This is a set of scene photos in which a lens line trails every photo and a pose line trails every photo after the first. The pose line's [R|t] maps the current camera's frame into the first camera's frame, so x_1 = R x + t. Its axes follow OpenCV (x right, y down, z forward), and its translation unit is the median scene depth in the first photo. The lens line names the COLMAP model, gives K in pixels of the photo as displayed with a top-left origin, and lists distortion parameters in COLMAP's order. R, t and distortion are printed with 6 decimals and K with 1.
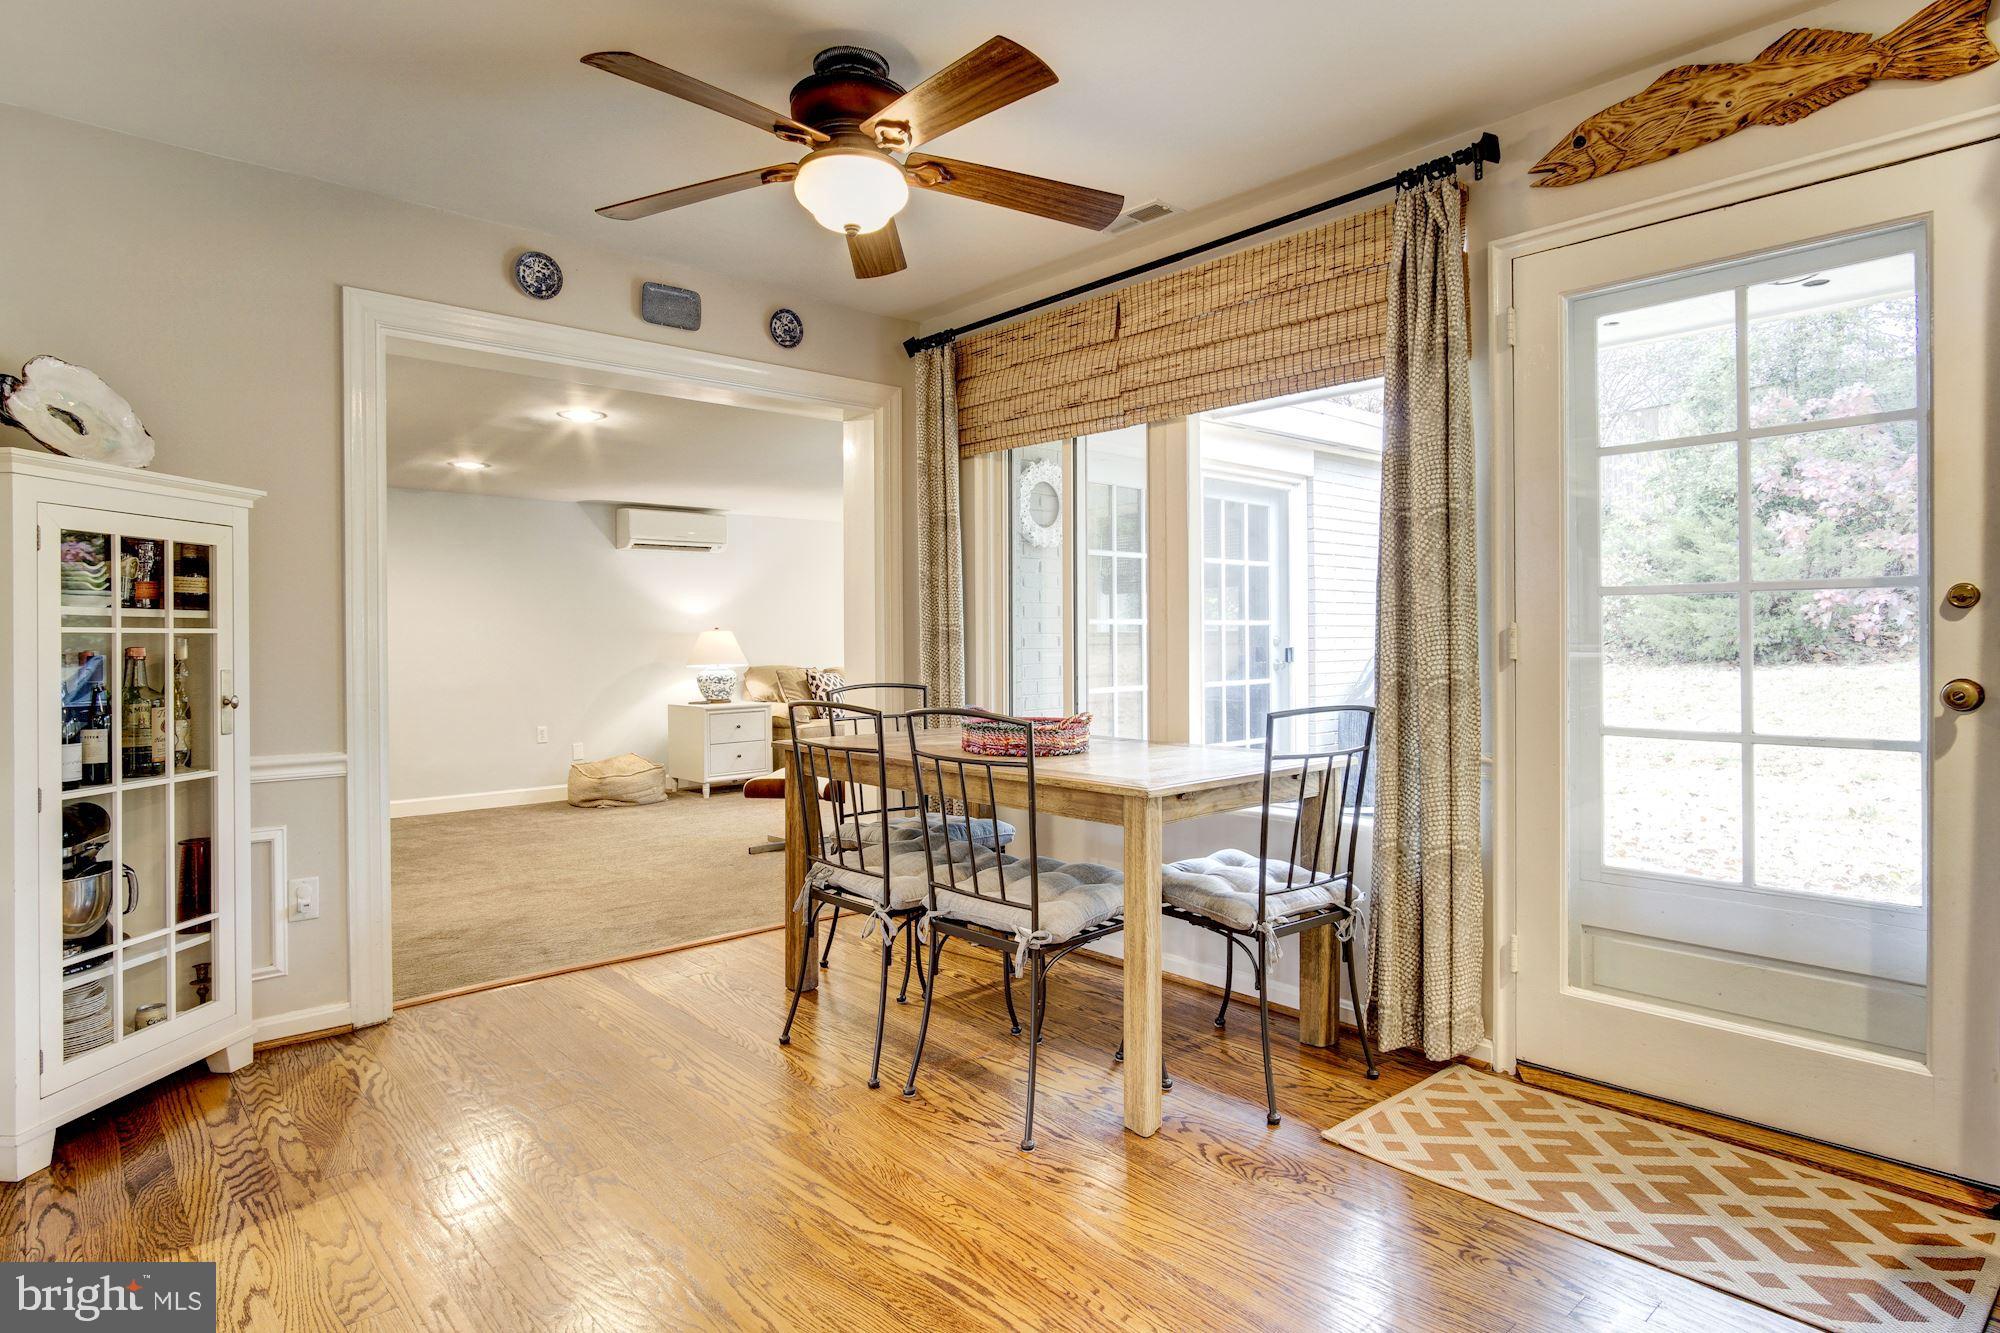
lens RADIAL K [[1090.0, 0, 1057.7], [0, 1090.0, 641.7], [0, 0, 1]] dist [-0.023827, 0.000346]
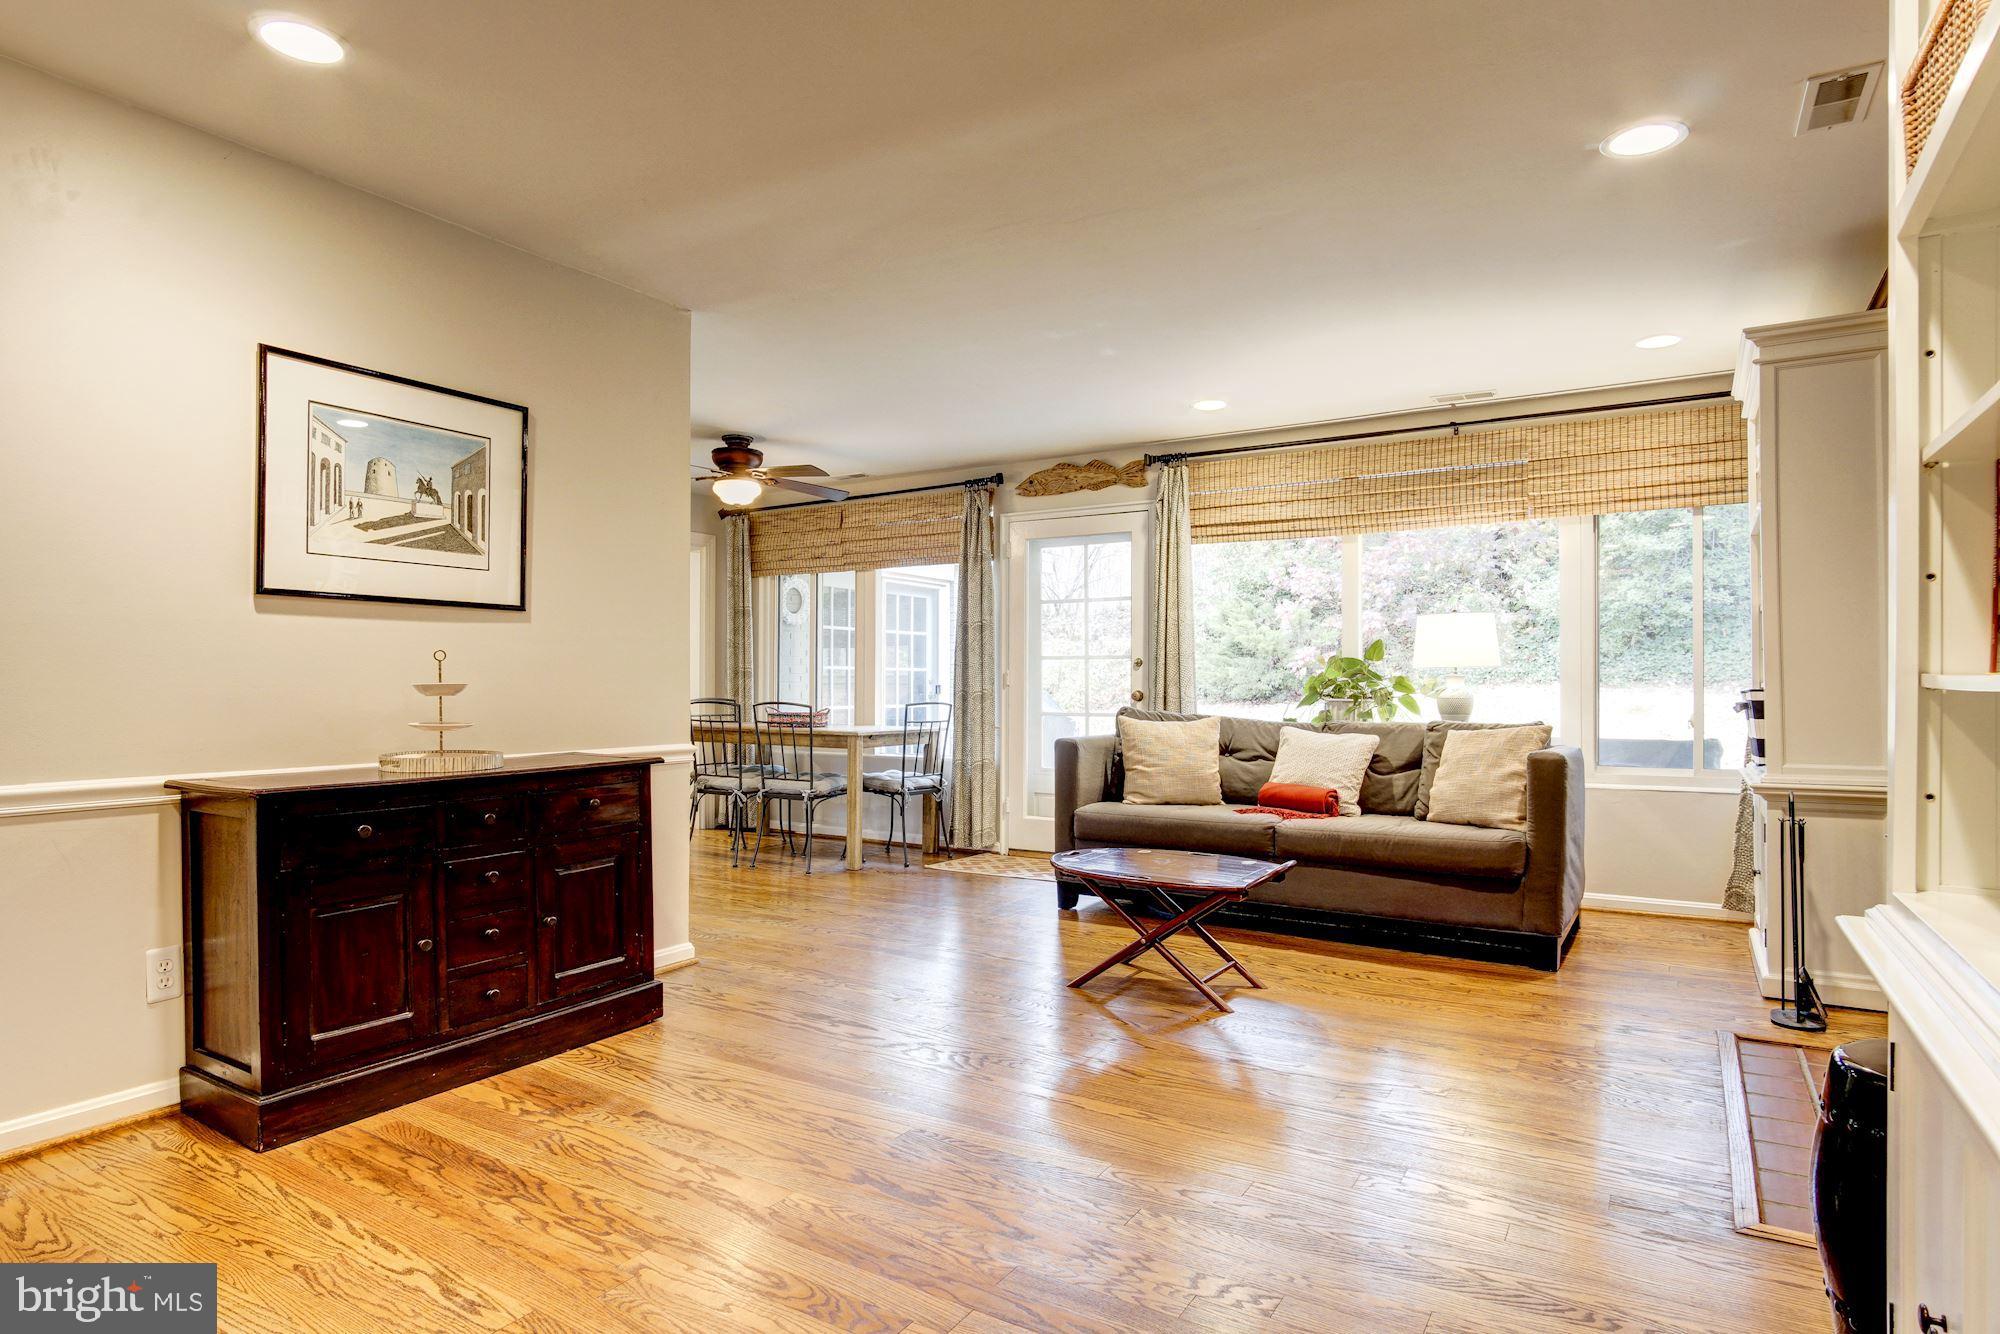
lens RADIAL K [[1090.0, 0, 1058.9], [0, 1090.0, 672.8], [0, 0, 1]] dist [-0.023827, 0.000346]
pose [[0.959941, 0.012273, 0.279932, -0.154824], [-0.007784, 0.999823, -0.017143, 0.029594], [-0.280093, 0.014277, 0.959867, -1.356342]]
